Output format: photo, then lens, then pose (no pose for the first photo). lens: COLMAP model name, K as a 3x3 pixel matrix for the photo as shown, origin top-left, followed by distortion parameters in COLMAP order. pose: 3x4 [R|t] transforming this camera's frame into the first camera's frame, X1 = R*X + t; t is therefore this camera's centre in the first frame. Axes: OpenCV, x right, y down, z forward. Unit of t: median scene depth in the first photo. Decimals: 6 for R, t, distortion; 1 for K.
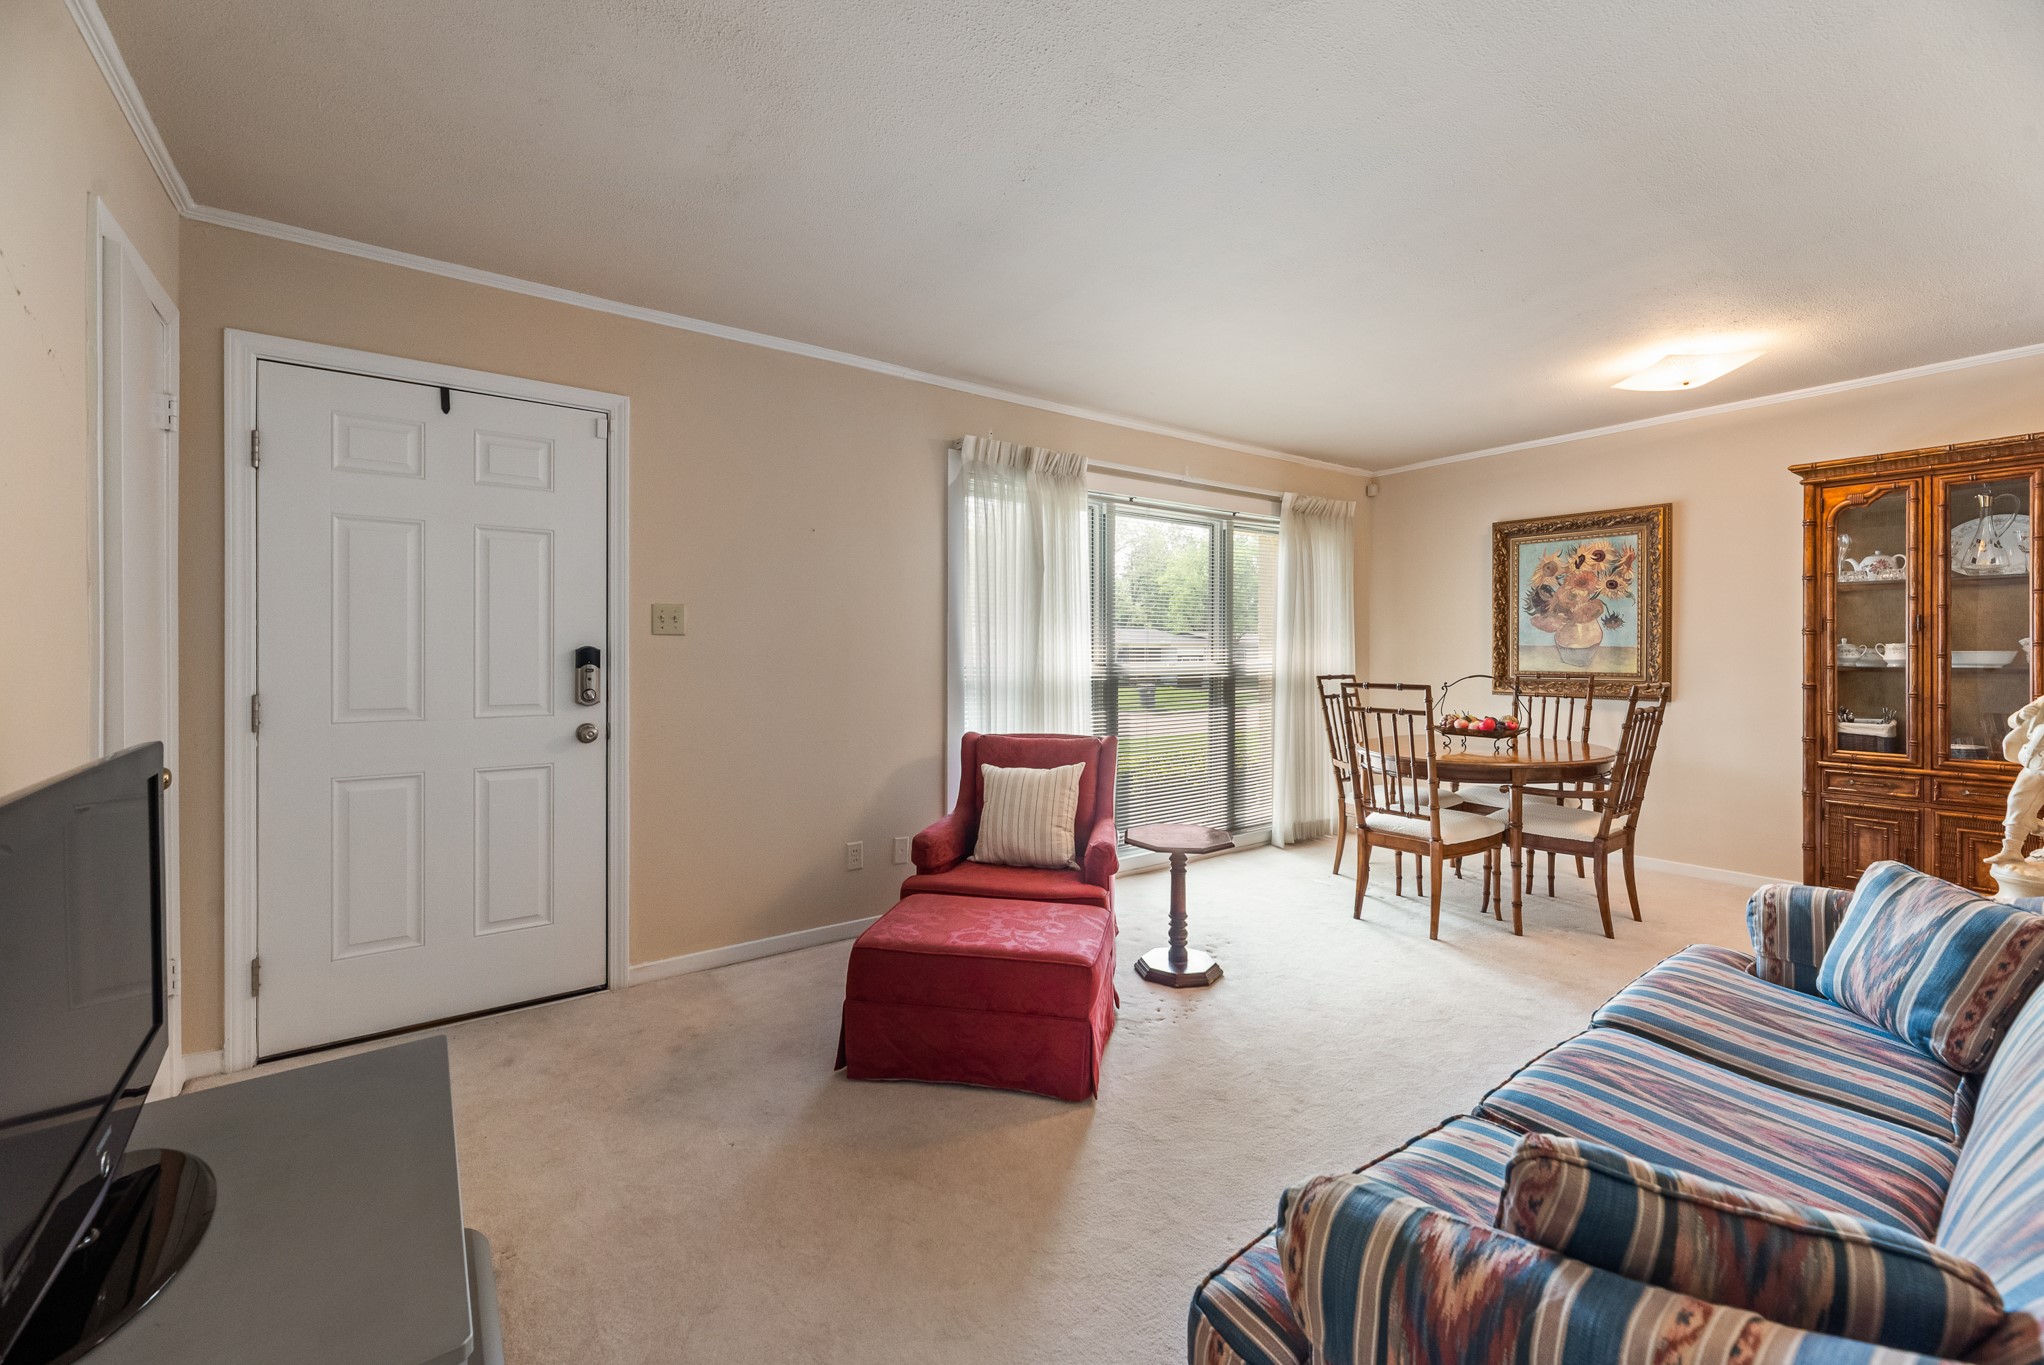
lens RADIAL K [[828.4, 0, 1020.1], [0, 828.4, 654.5], [0, 0, 1]] dist [-0.003046, -0.000015]
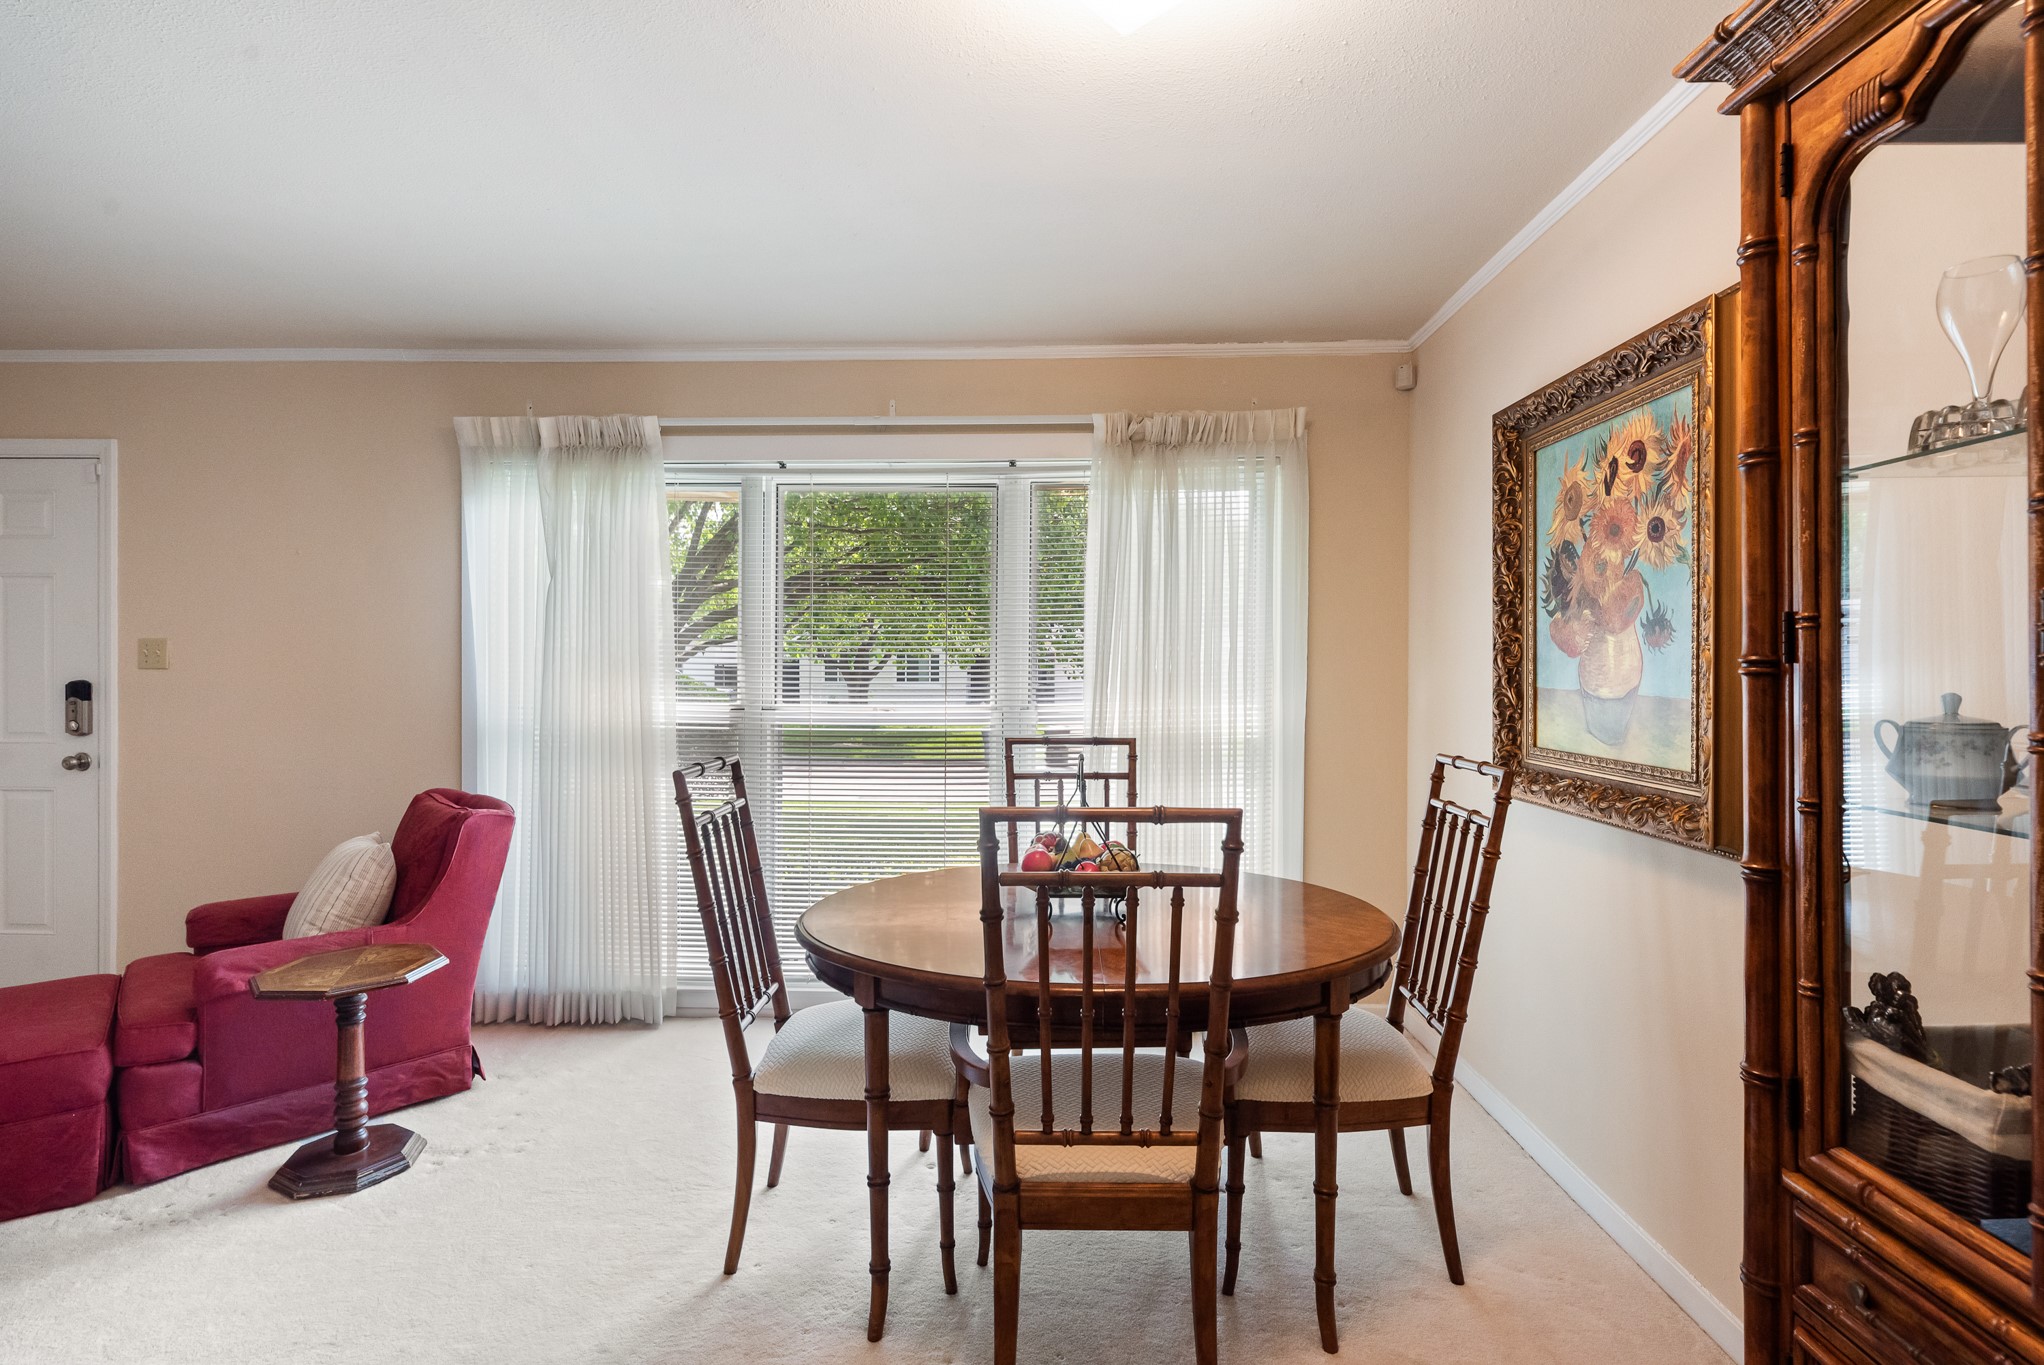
lens RADIAL K [[955.1, 0, 1024.2], [0, 955.1, 670.1], [0, 0, 1]] dist [-0.013626, 0.000084]
pose [[0.796226, 0.004406, -0.604984, 0.755607], [-0.007190, 0.999972, -0.002179, -0.018516], [0.604957, 0.006085, 0.796235, 0.494143]]
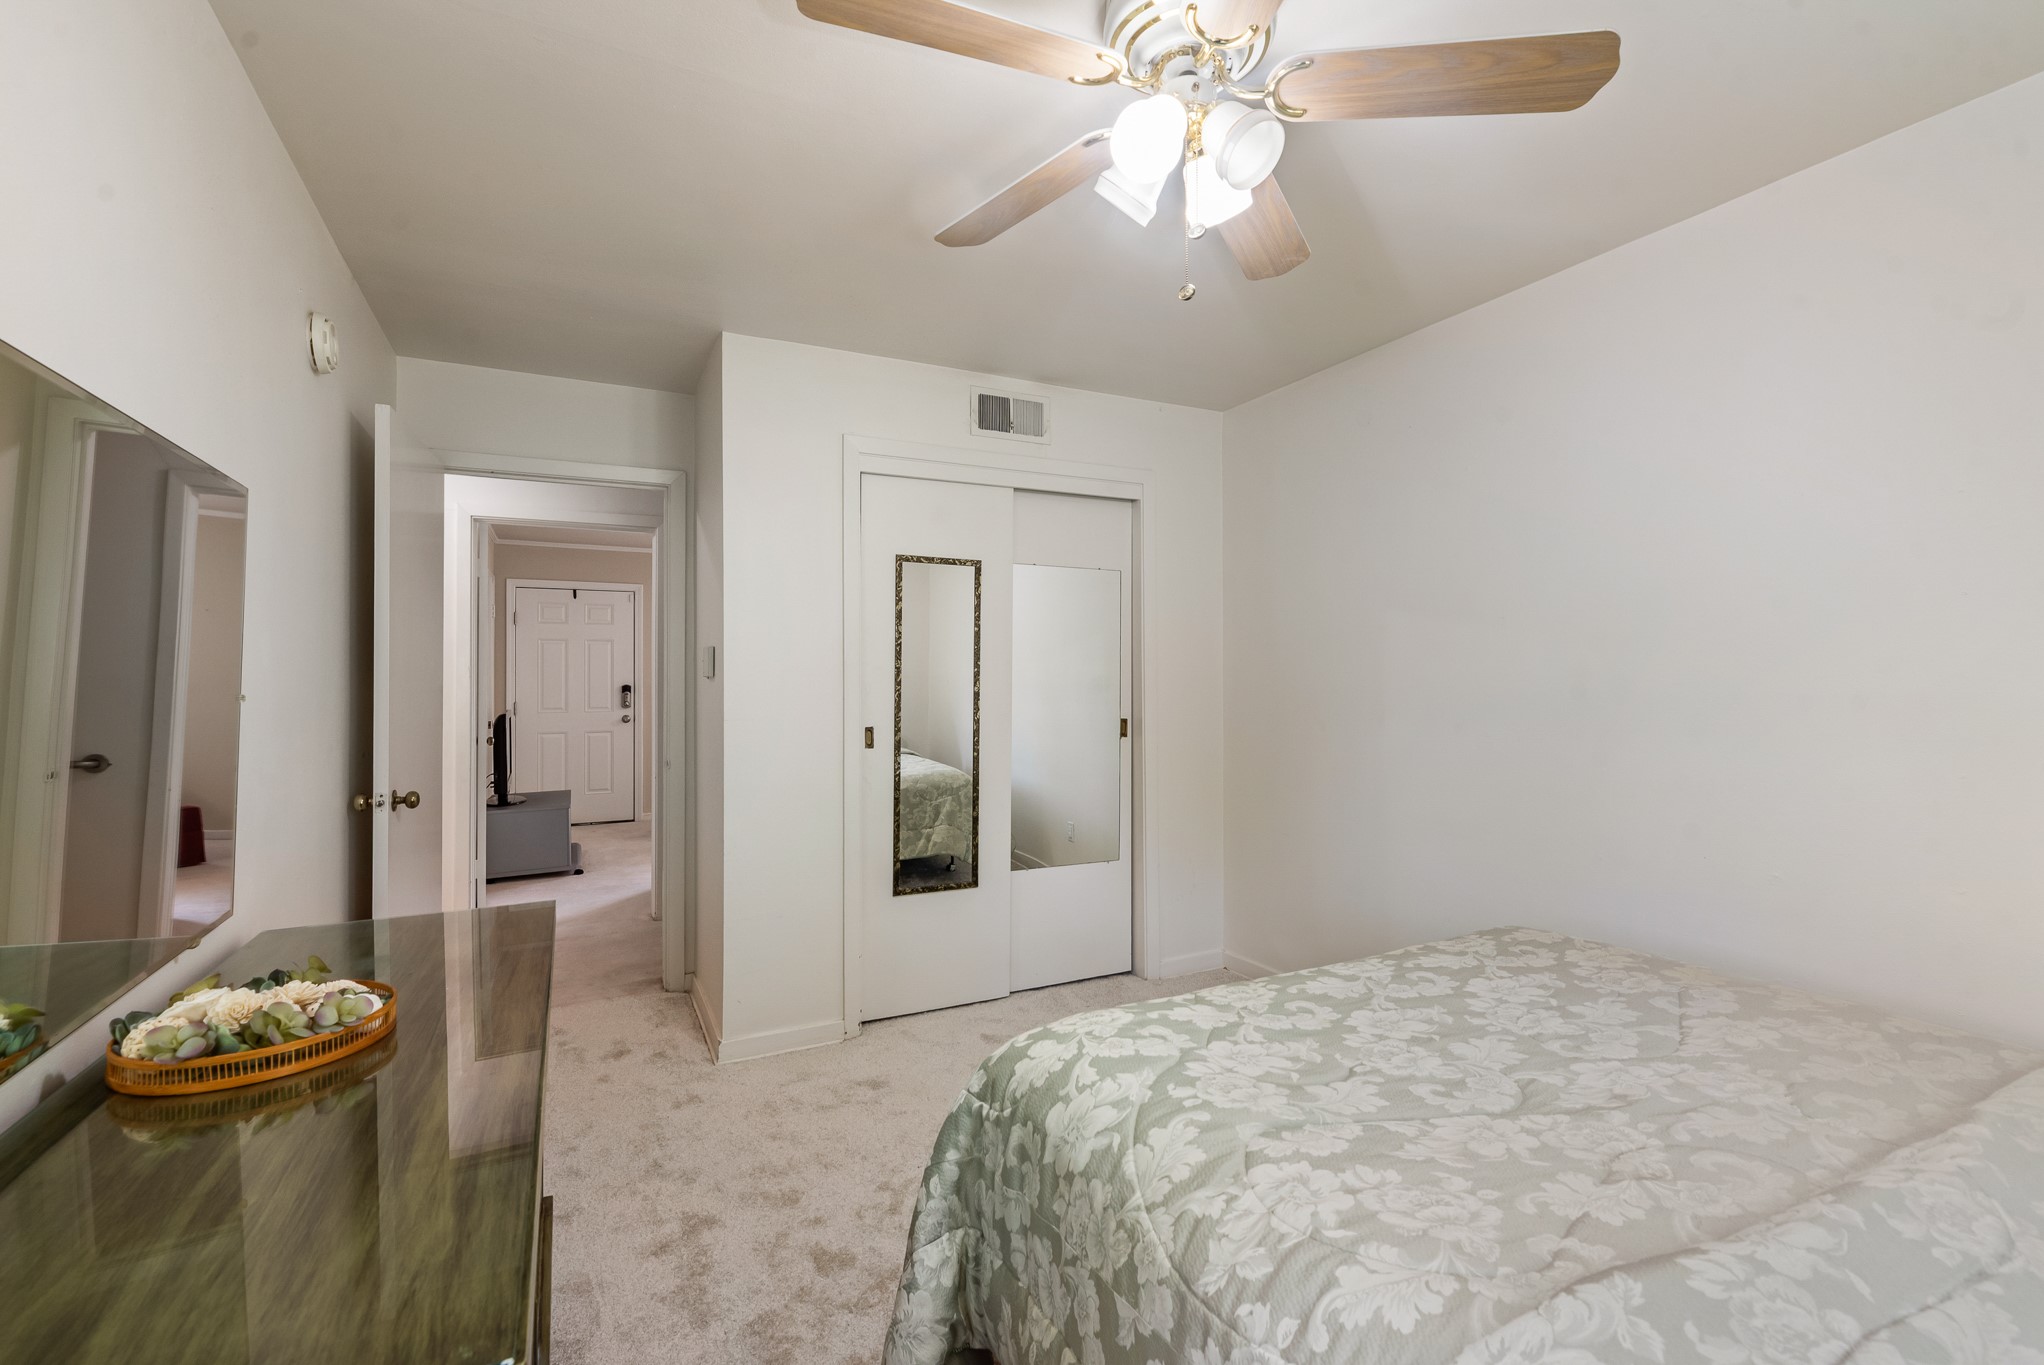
lens RADIAL K [[911.9, 0, 1026.8], [0, 911.9, 677.7], [0, 0, 1]] dist [0.002526, 0.000695]
pose [[0.987192, -0.000144, -0.159534, 0.723421], [-0.000722, 0.999985, -0.005373, -0.010709], [0.159533, 0.005419, 0.987178, -0.996615]]
